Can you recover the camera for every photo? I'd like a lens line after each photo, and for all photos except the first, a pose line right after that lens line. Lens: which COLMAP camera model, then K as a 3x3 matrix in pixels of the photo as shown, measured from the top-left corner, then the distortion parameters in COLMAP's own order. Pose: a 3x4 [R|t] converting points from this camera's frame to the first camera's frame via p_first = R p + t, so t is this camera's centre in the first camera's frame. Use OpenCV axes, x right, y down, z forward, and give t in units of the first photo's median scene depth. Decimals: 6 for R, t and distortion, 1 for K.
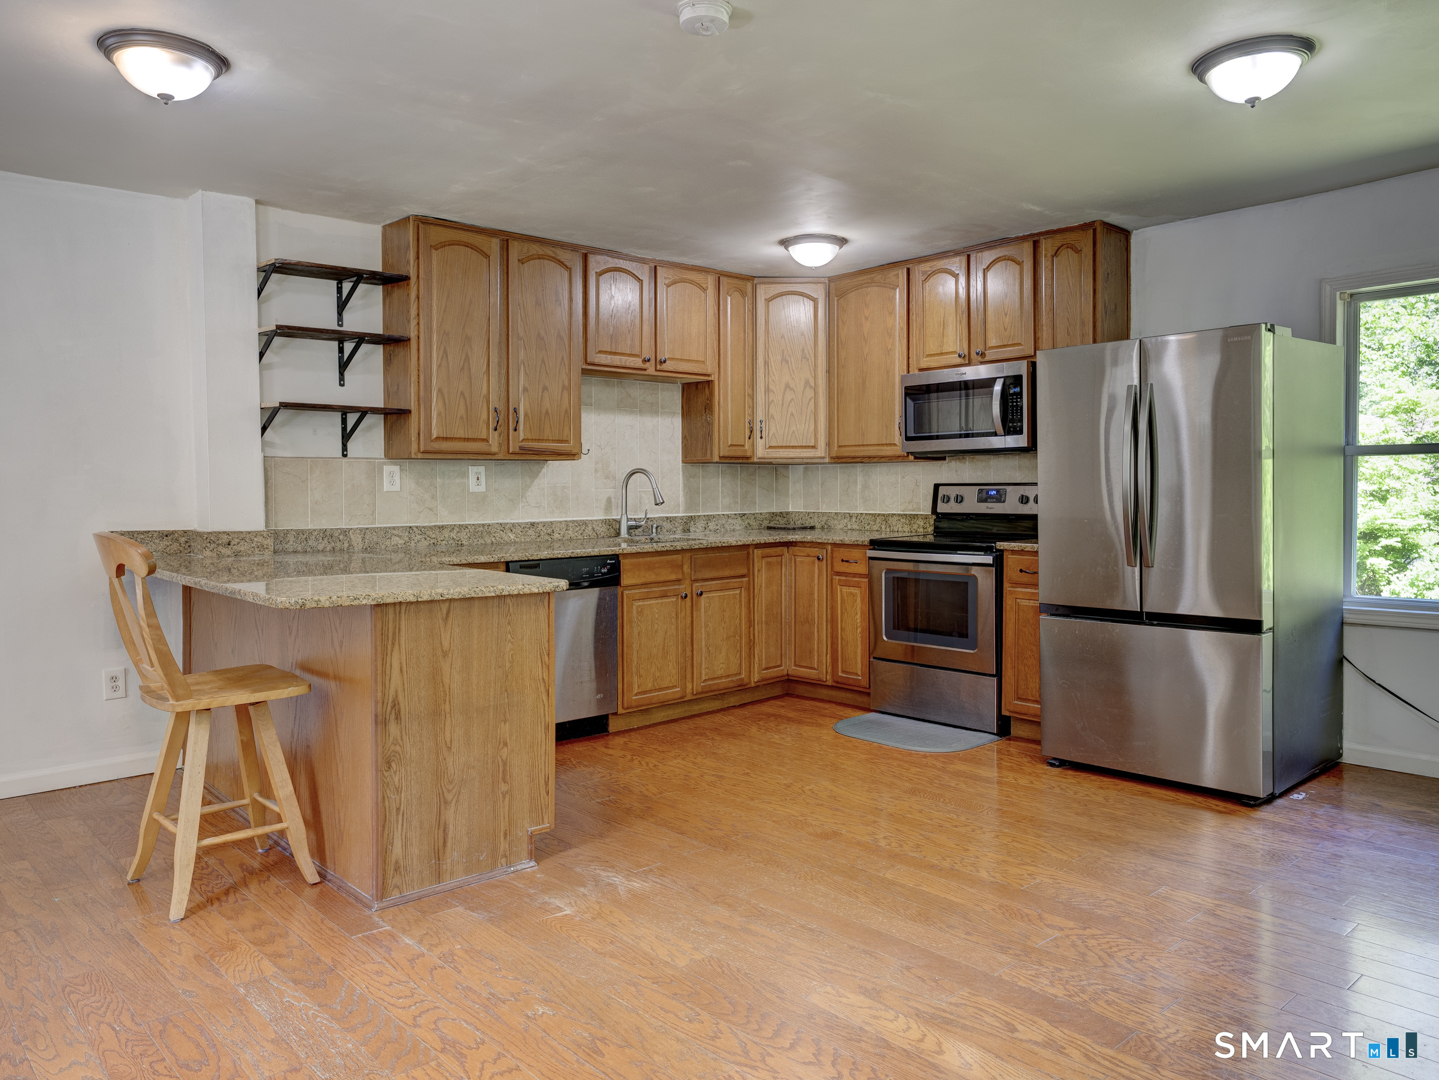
lens RADIAL K [[1043.8, 0, 709.0], [0, 1043.8, 516.7], [0, 0, 1]] dist [0.015594, -0.003785]
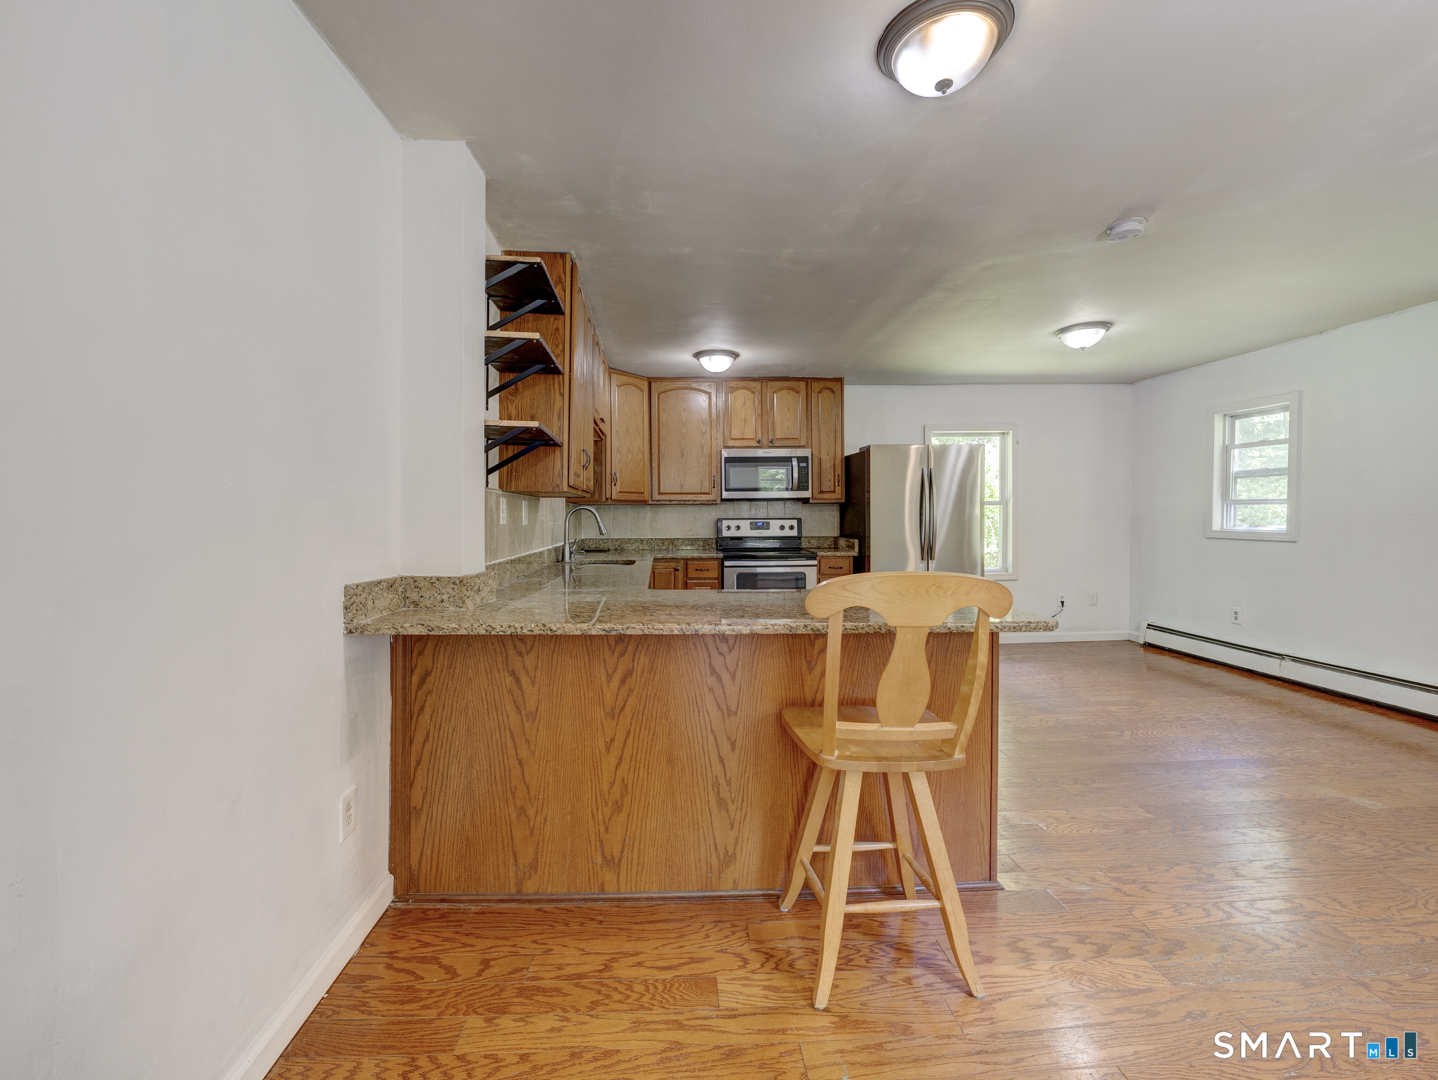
lens RADIAL K [[616.6, 0, 693.3], [0, 616.6, 532.7], [0, 0, 1]] dist [-0.000907, -0.000115]
pose [[0.623980, -0.015696, 0.781283, -0.599783], [0.025896, 0.999664, -0.000599, -0.011198], [-0.781011, 0.020606, 0.624177, 0.477705]]
